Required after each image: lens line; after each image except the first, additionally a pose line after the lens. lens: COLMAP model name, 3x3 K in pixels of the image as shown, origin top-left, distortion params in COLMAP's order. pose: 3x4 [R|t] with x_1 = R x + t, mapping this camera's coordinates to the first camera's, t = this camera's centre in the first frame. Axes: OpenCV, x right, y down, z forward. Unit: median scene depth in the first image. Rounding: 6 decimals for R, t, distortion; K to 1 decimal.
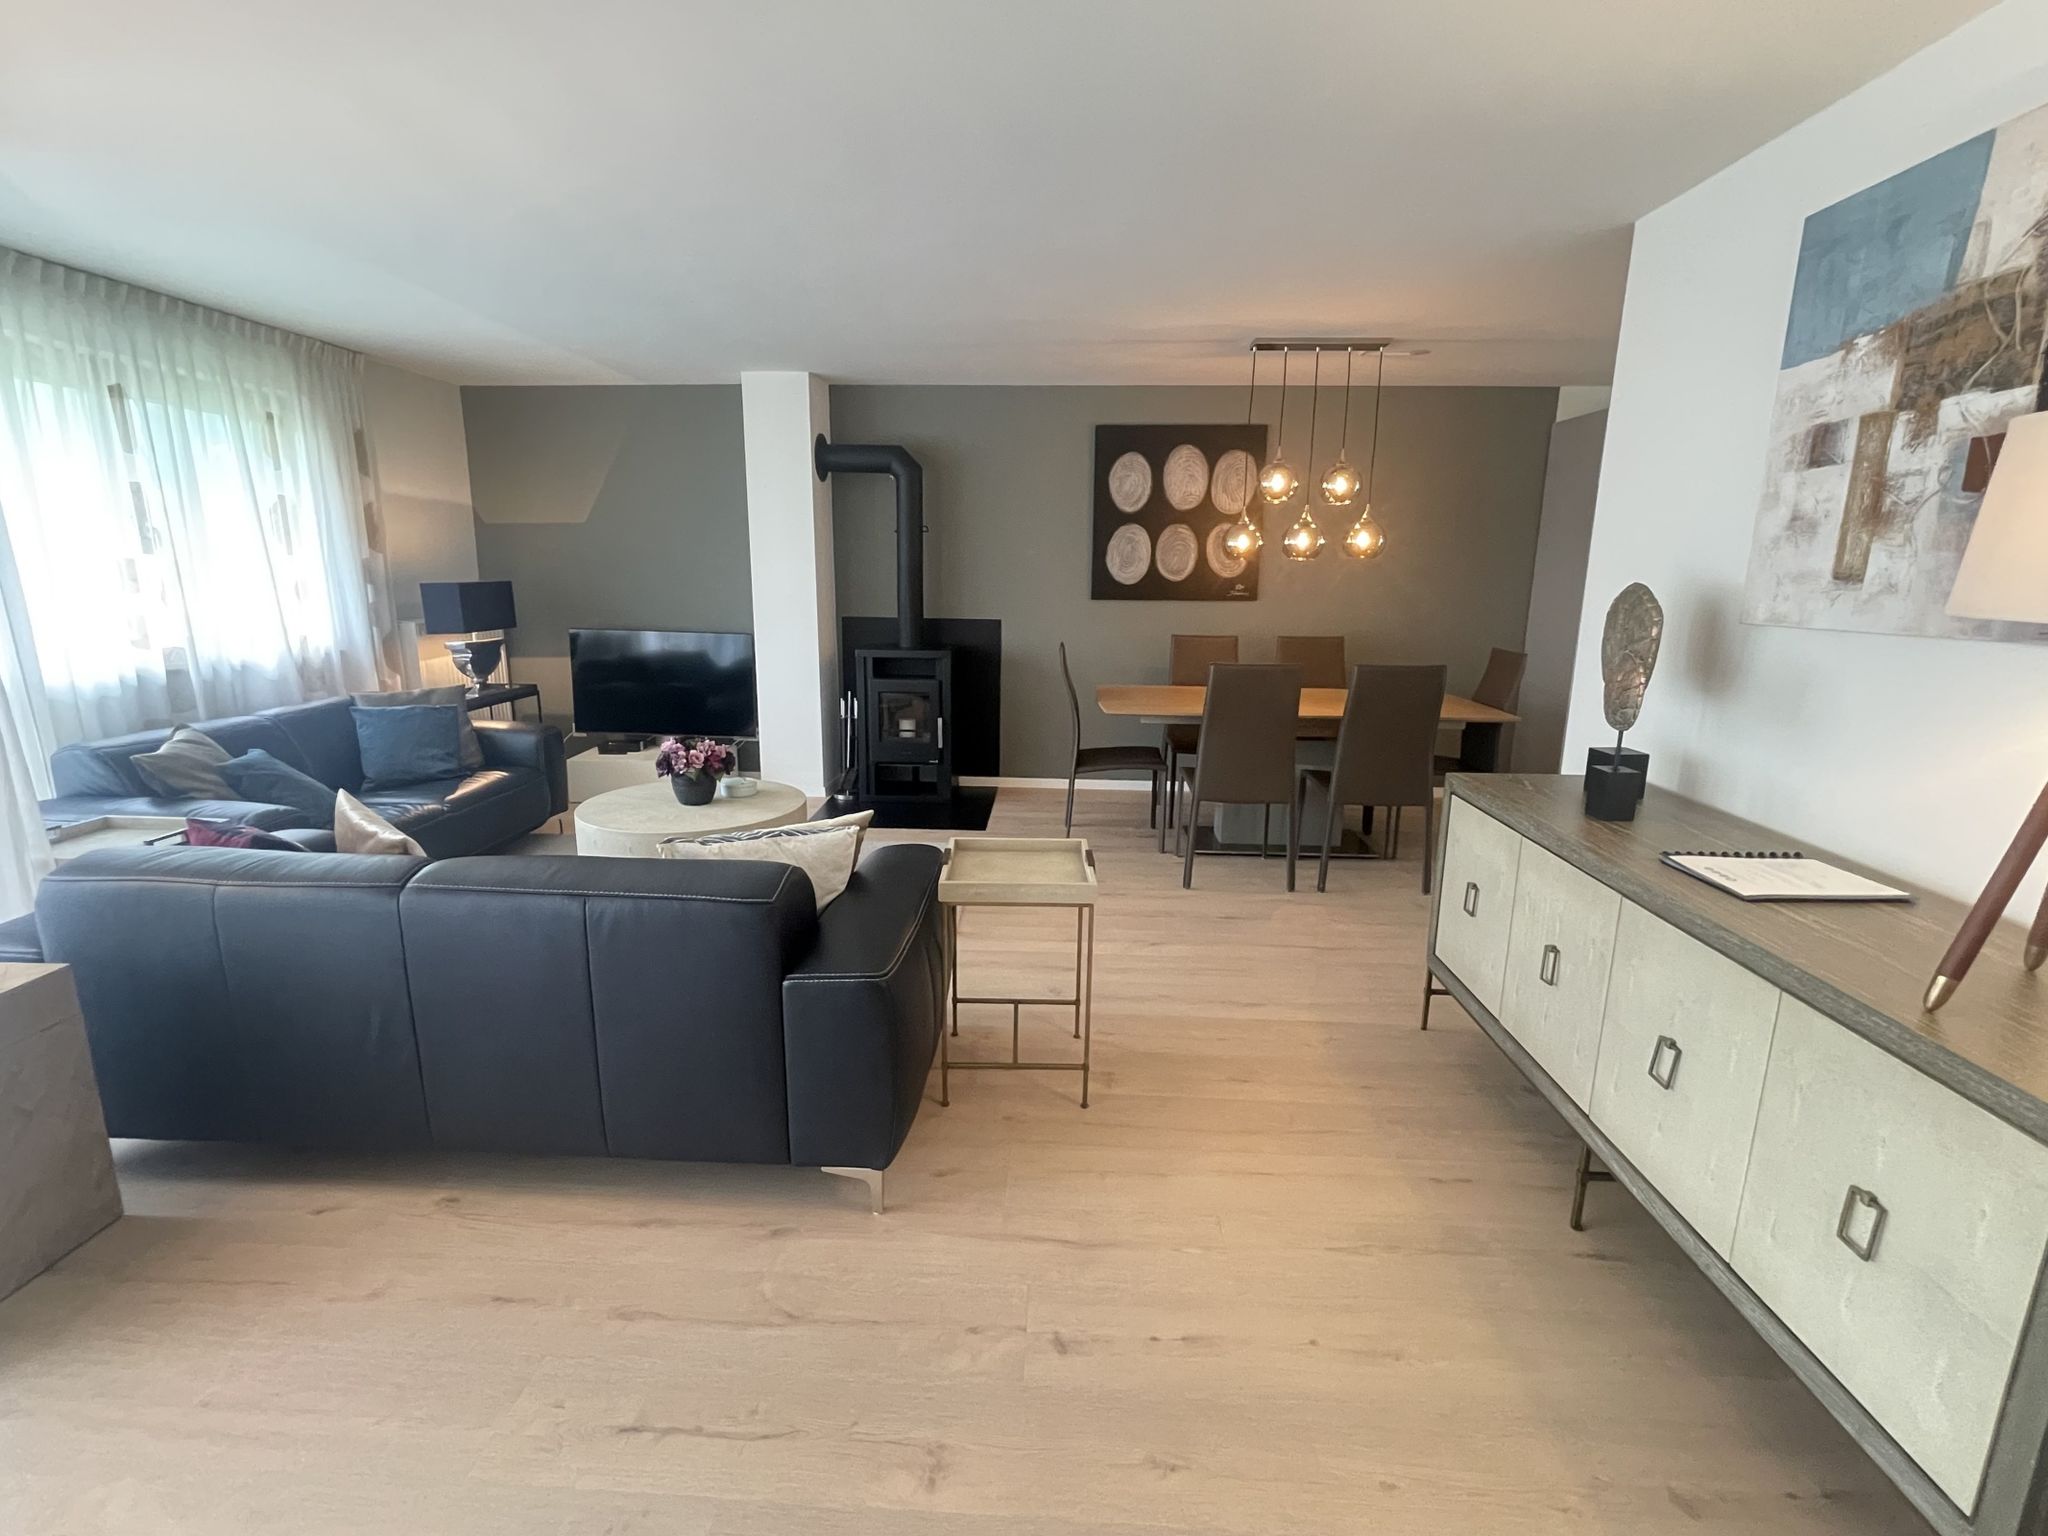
lens RADIAL K [[933.6, 0, 1015.8], [0, 933.6, 776.1], [0, 0, 1]] dist [-0.006409, 0.002848]
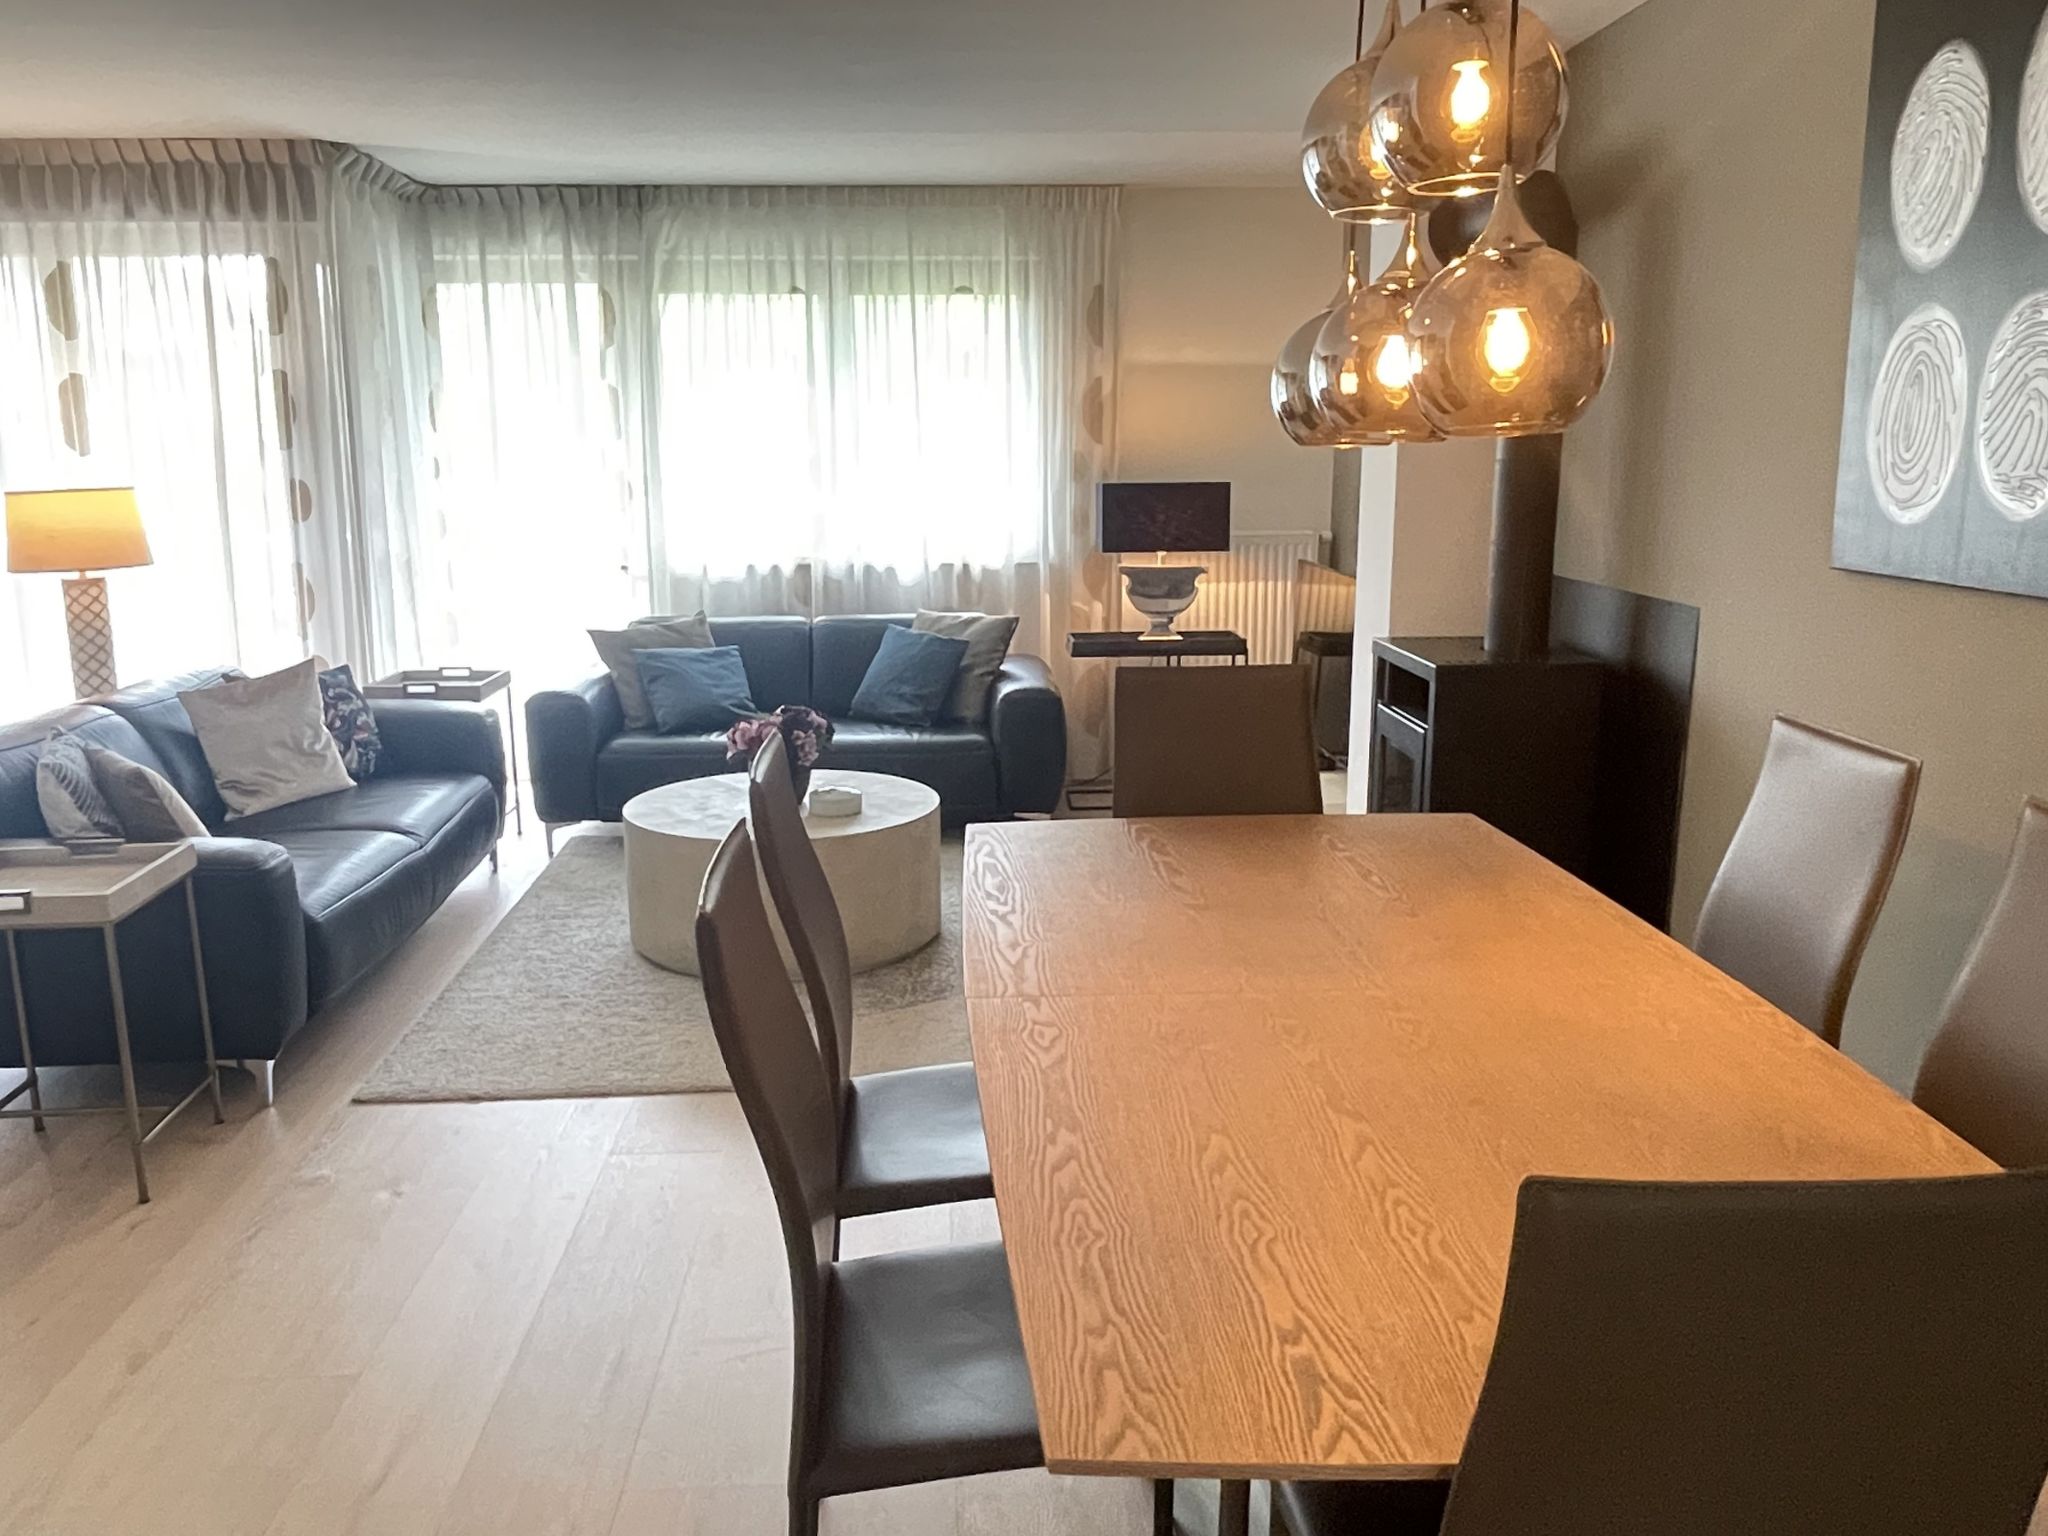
lens RADIAL K [[1592.5, 0, 1017.2], [0, 1592.5, 777.1], [0, 0, 1]] dist [0.020677, -0.047158]
pose [[0.107040, 0.195397, -0.974865, 0.806091], [-0.213990, 0.962047, 0.169331, -0.223256], [0.970953, 0.190486, 0.144791, 0.976807]]
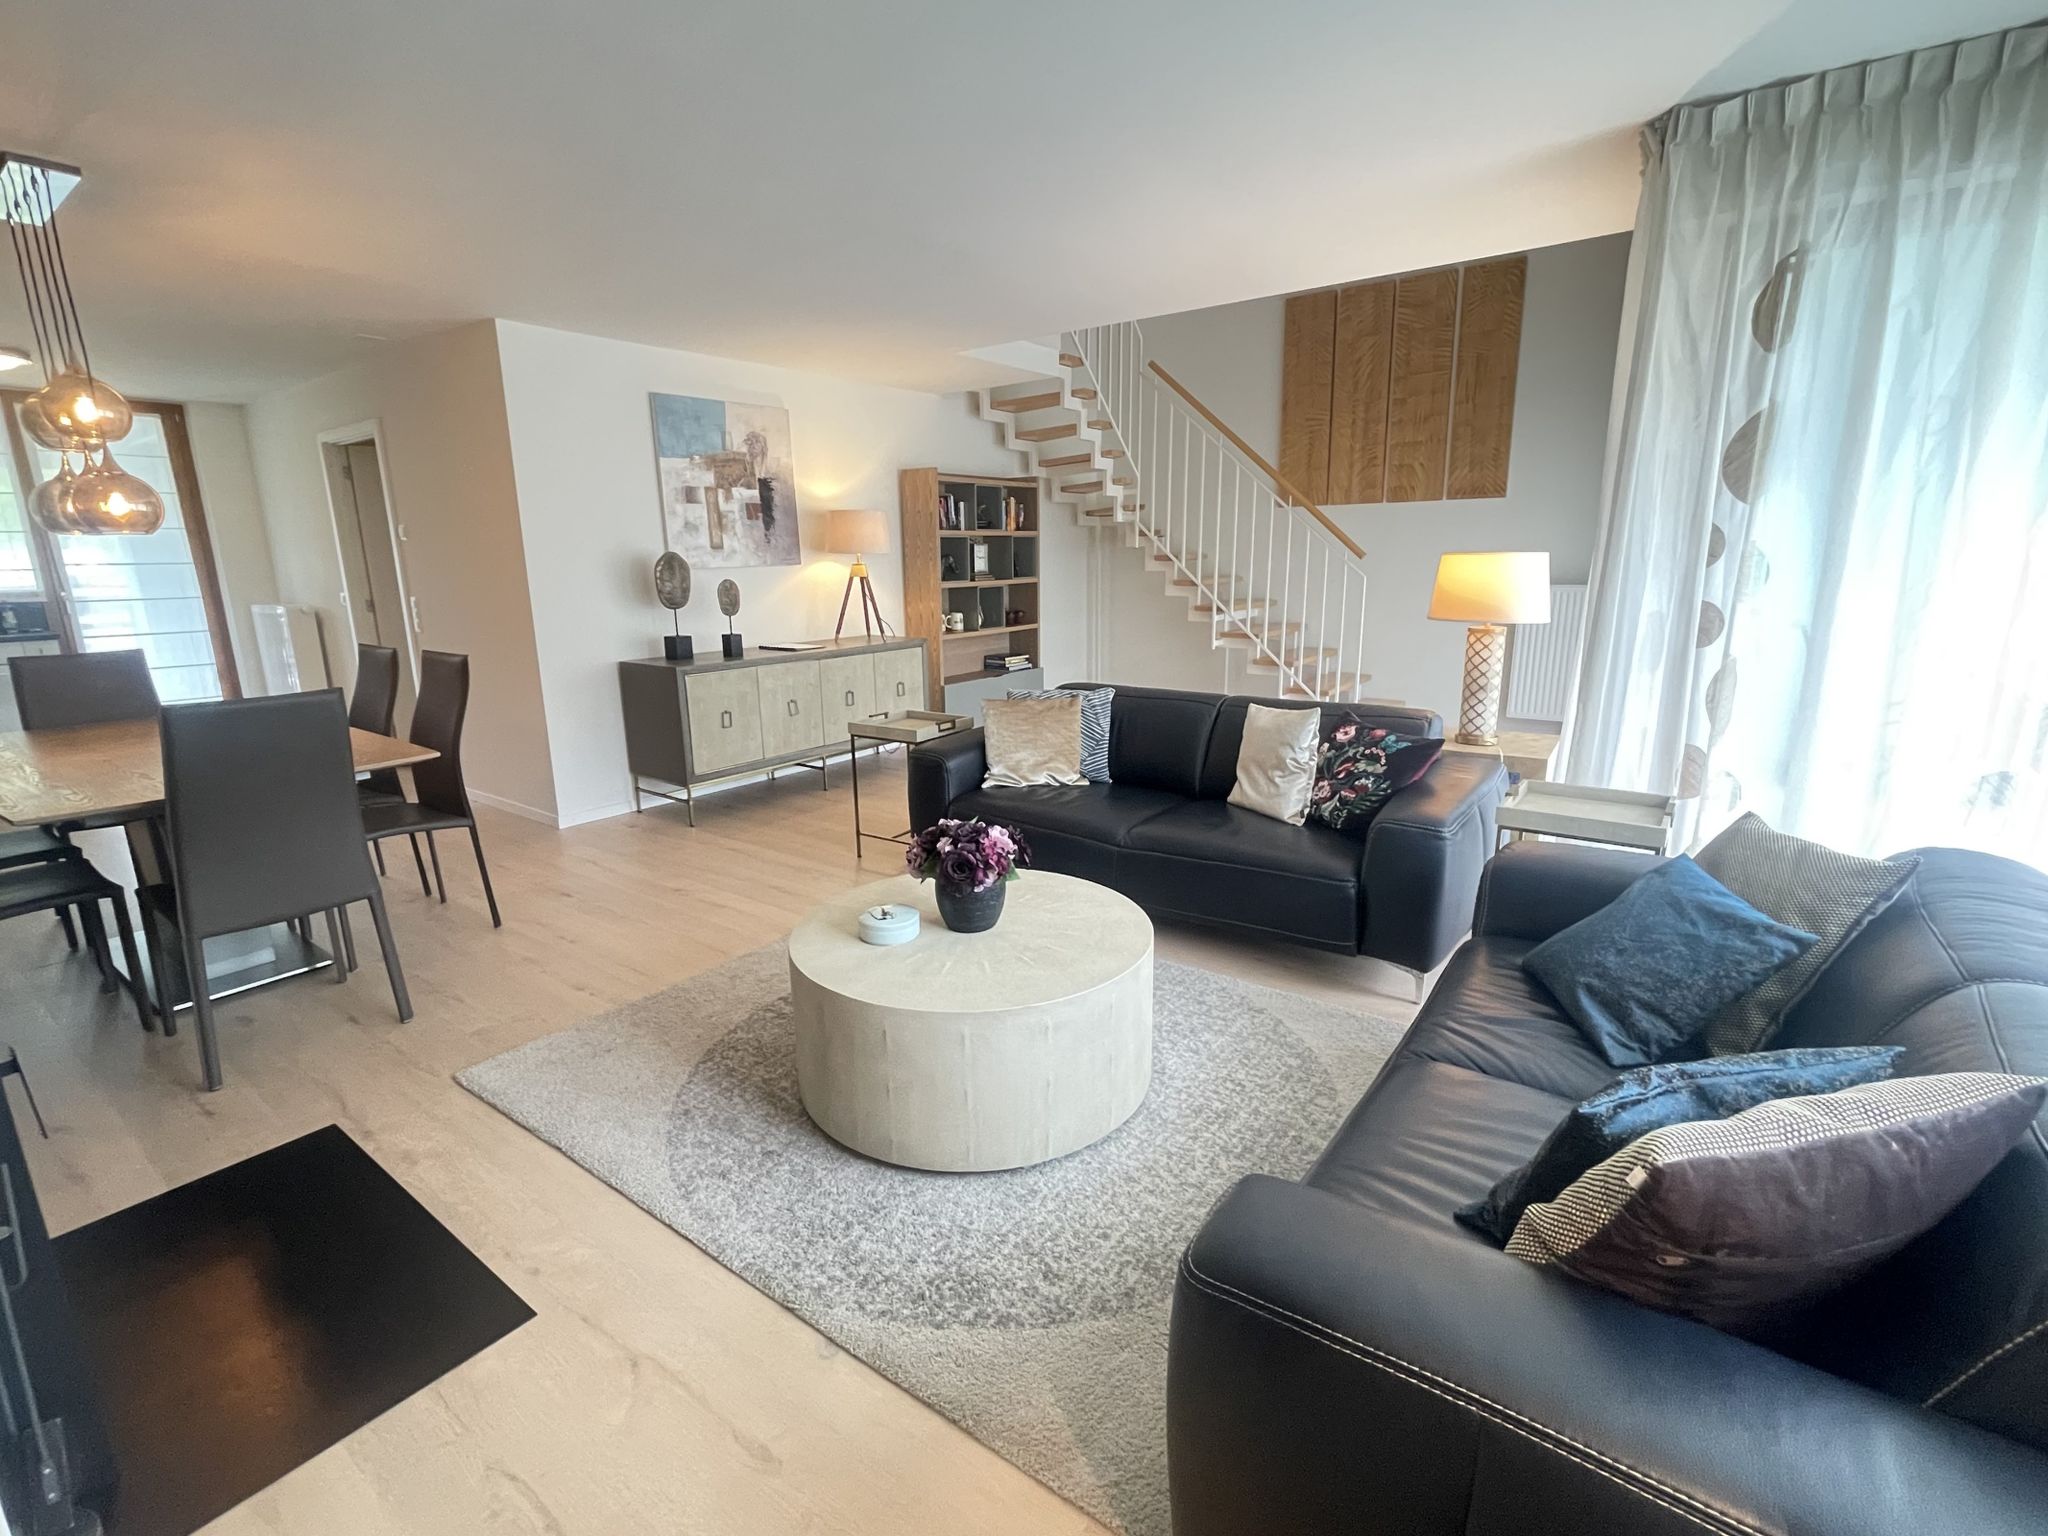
lens RADIAL K [[933.6, 0, 1019.9], [0, 933.6, 784.7], [0, 0, 1]] dist [-0.006409, 0.002848]
pose [[-0.826019, -0.131327, 0.548130, -0.686837], [0.135284, 0.897857, 0.418988, -0.300340], [-0.547167, 0.420245, -0.723880, 1.360549]]
